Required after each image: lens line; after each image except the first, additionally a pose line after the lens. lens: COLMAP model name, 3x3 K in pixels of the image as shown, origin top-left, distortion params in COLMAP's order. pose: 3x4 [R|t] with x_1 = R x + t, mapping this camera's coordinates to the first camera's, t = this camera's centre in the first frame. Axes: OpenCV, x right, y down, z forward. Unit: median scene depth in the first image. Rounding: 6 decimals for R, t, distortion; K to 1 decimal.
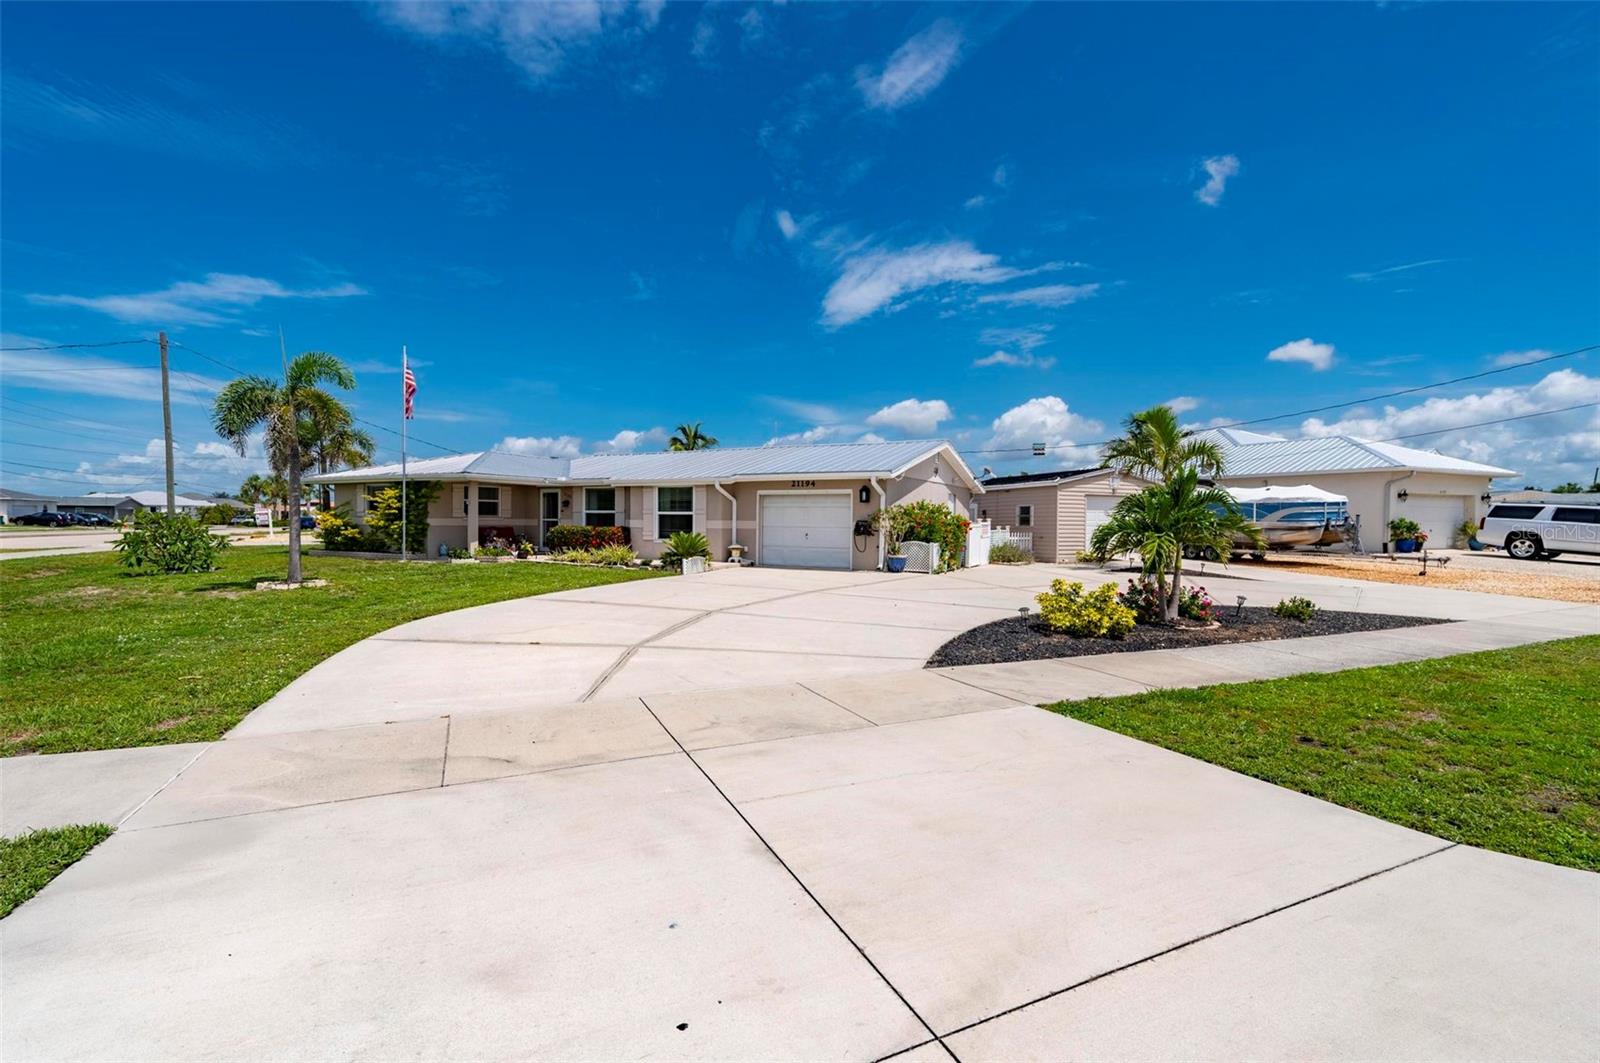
lens RADIAL K [[715.5, 0, 800.0], [0, 715.5, 531.5], [0, 0, 1]] dist [0.001797, 0.000142]
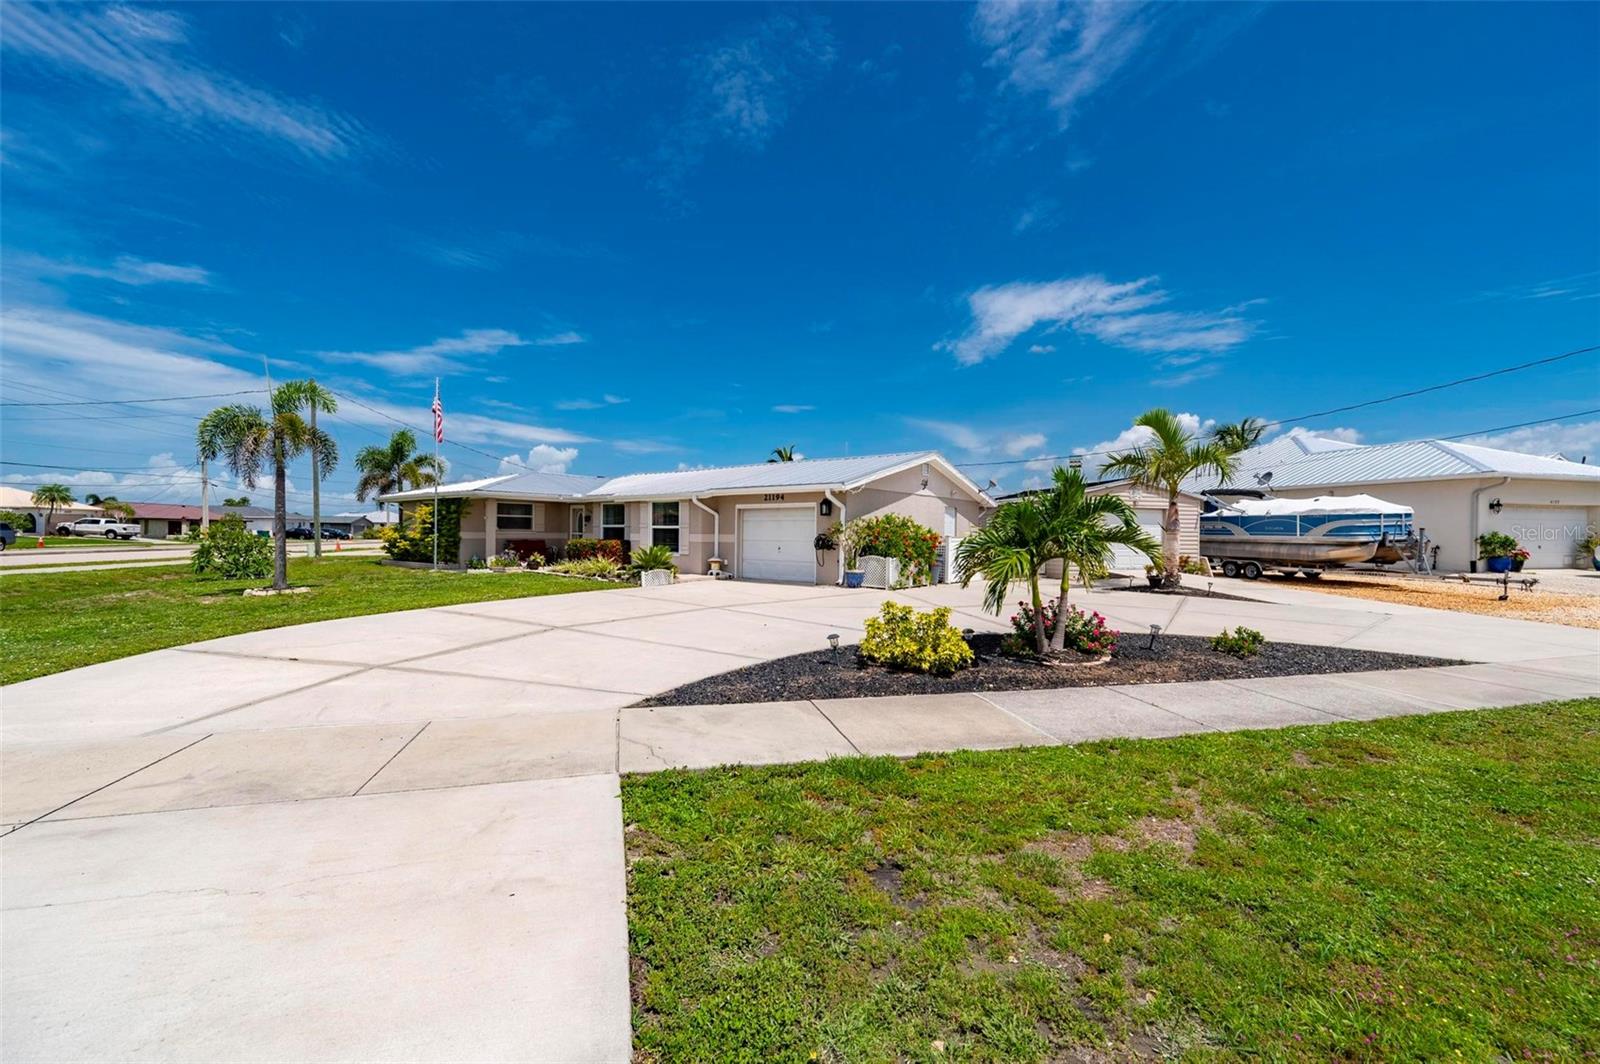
lens RADIAL K [[644.0, 0, 802.9], [0, 644.0, 535.5], [0, 0, 1]] dist [-0.000931, -0.000217]
pose [[0.983691, 0.001262, -0.179861, 0.184350], [-0.003737, 0.999903, -0.013424, -0.001463], [0.179826, 0.013877, 0.983601, 0.100403]]
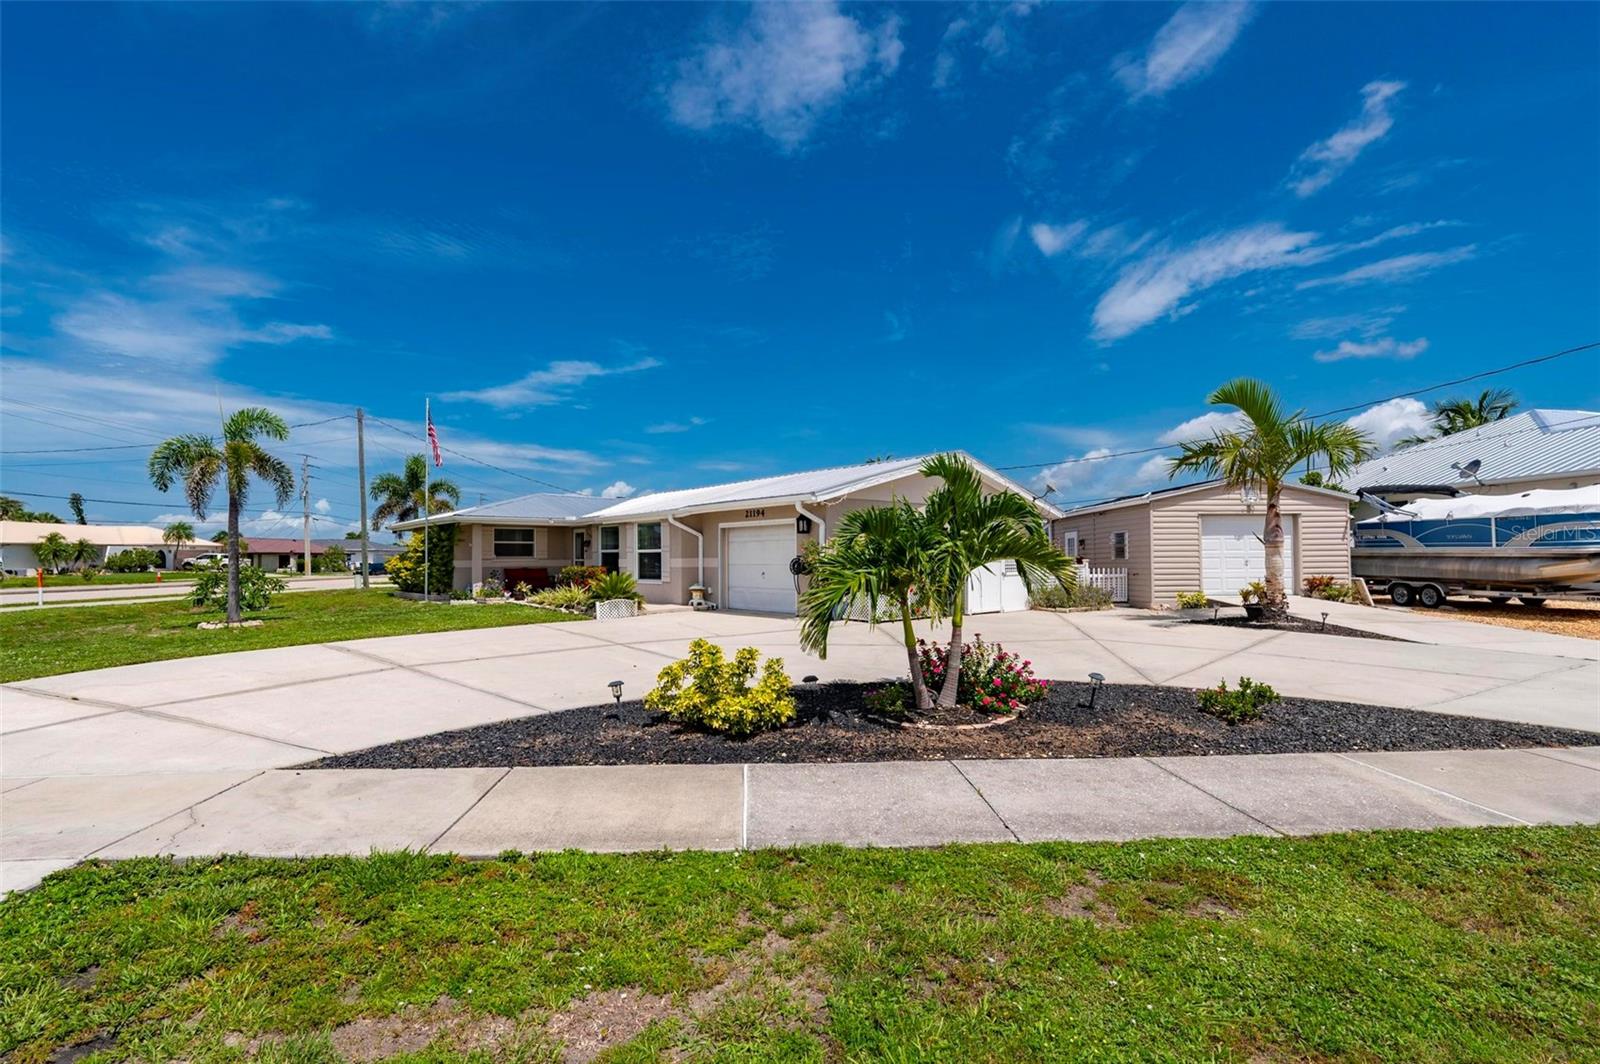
lens RADIAL K [[727.2, 0, 787.9], [0, 727.2, 541.5], [0, 0, 1]] dist [0.000855, -0.000294]
pose [[0.929211, -0.024261, -0.368753, 0.320801], [0.010436, 0.999167, -0.039441, 0.000630], [0.369403, 0.032801, 0.928690, 0.182326]]
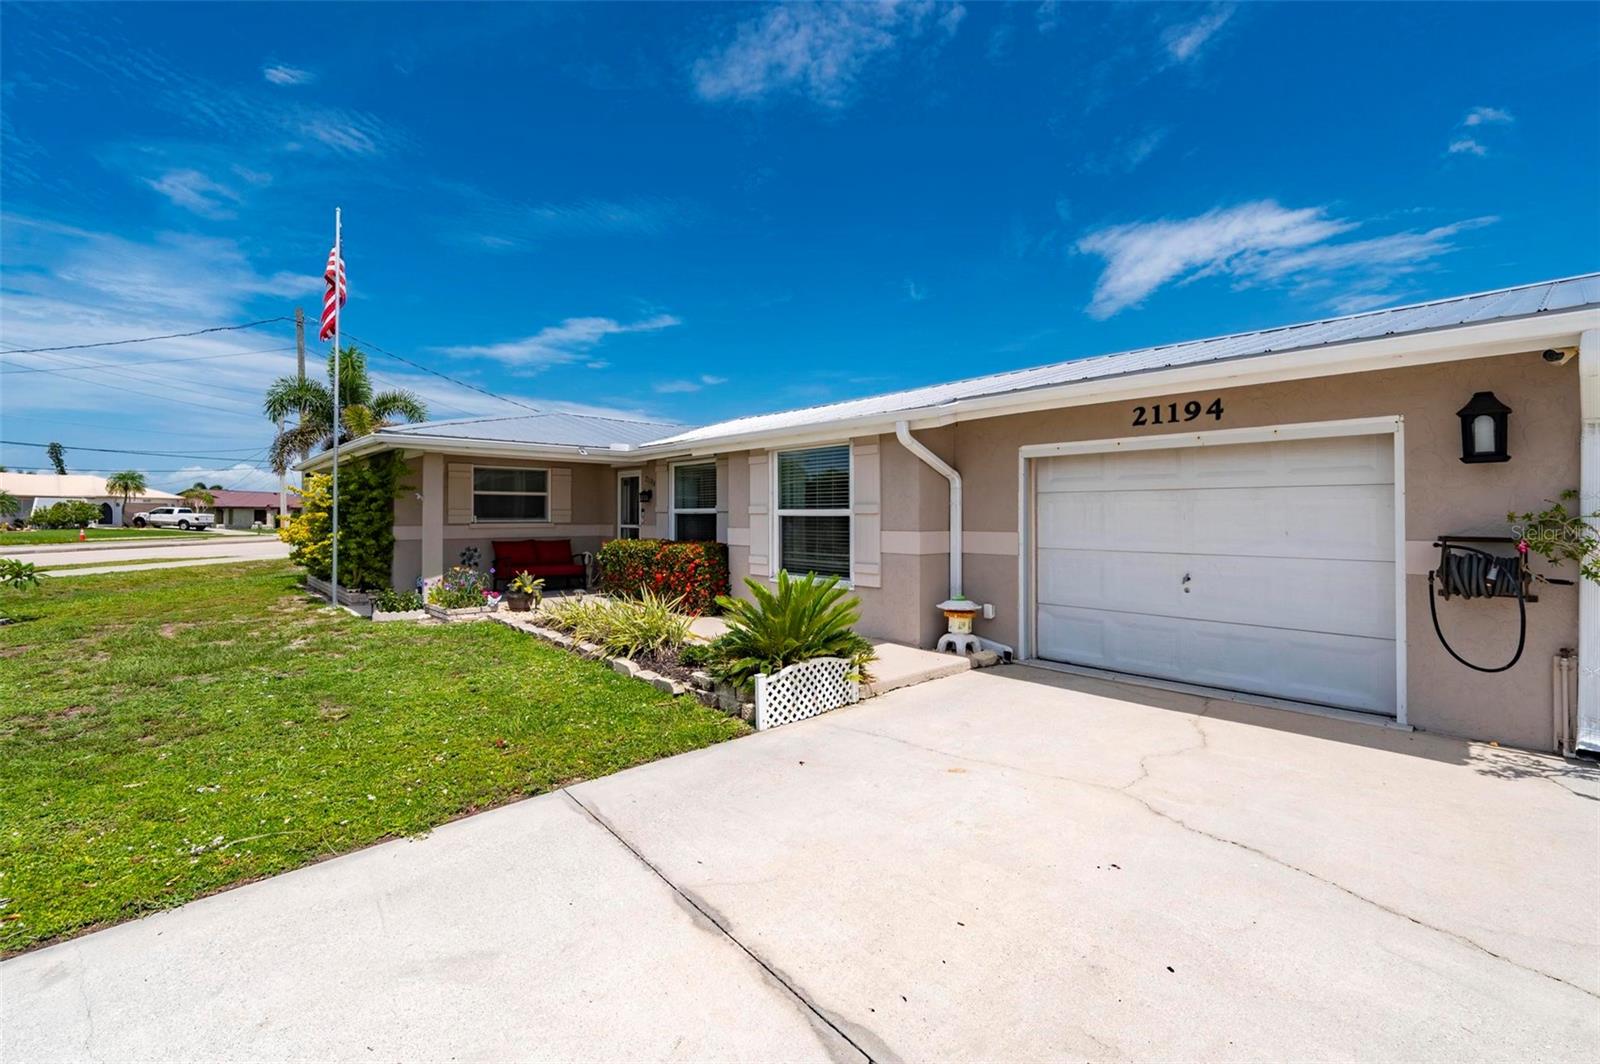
lens RADIAL K [[697.7, 0, 801.4], [0, 697.7, 512.2], [0, 0, 1]] dist [0.001257, -0.000071]
pose [[0.937660, -0.010534, -0.347394, -0.038033], [0.003252, 0.999763, -0.021539, -0.016575], [0.347539, 0.019067, 0.937472, 0.586838]]
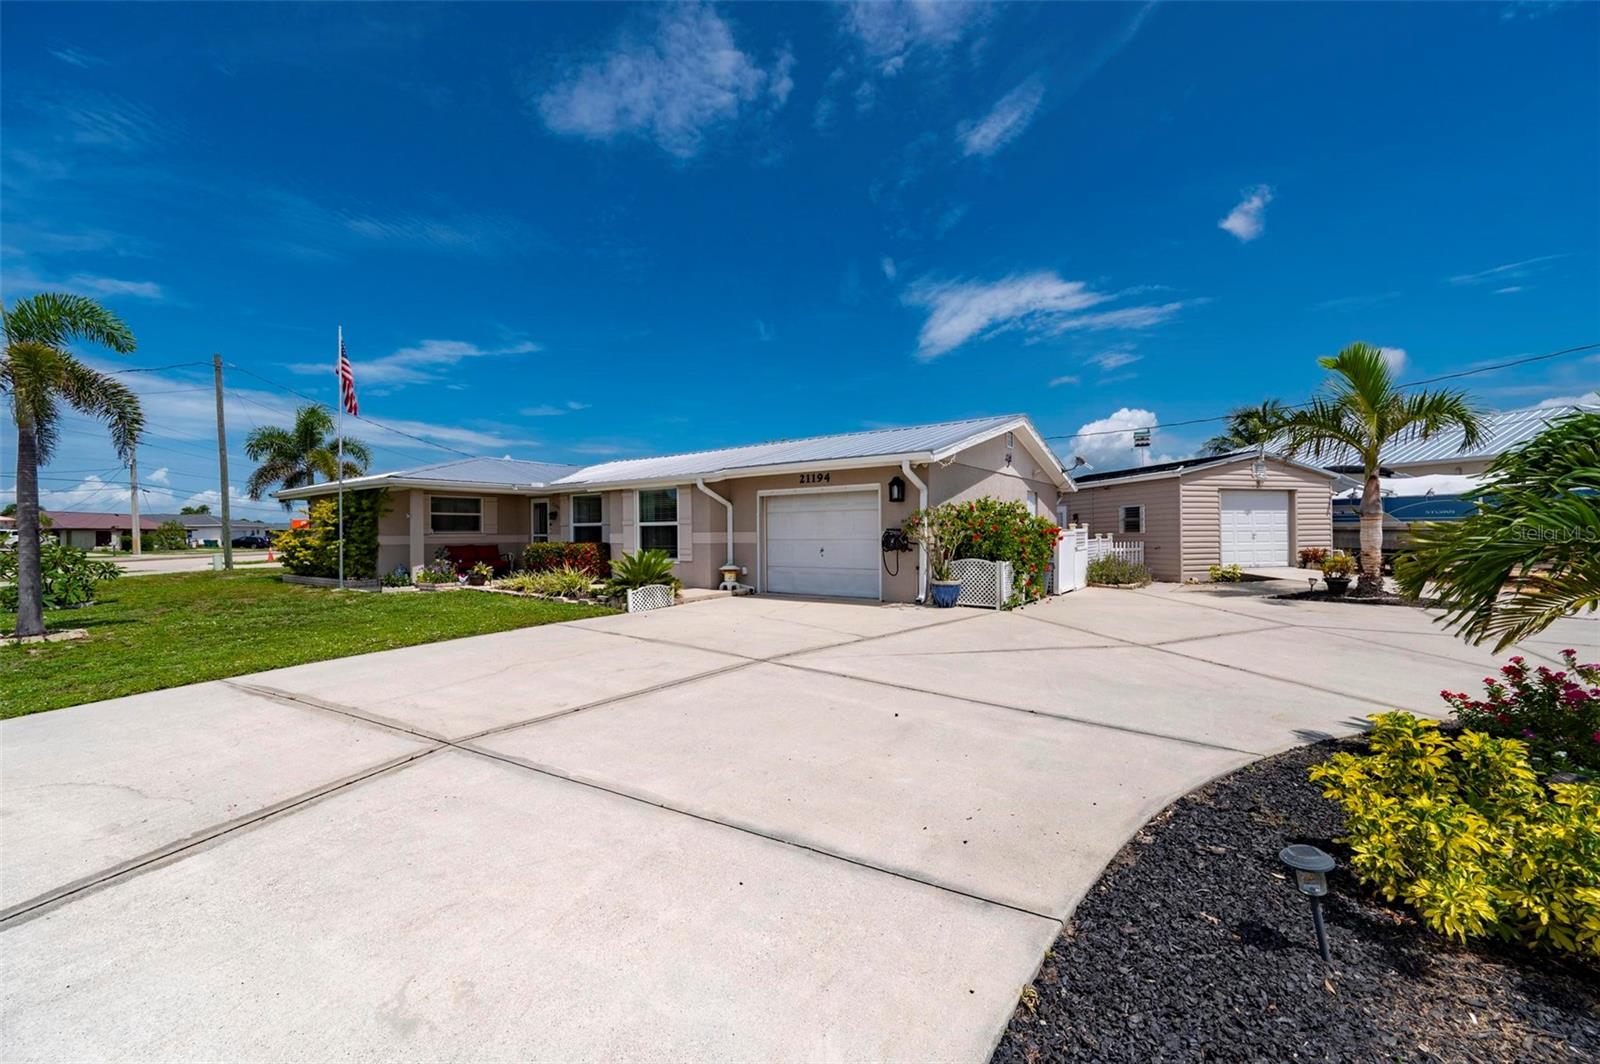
lens RADIAL K [[631.7, 0, 806.0], [0, 631.7, 531.2], [0, 0, 1]] dist [-0.001524, -0.000283]
pose [[0.989850, -0.018114, -0.140956, 0.074565], [0.015671, 0.999708, -0.018418, -0.002910], [0.141248, 0.016022, 0.989845, 0.332075]]
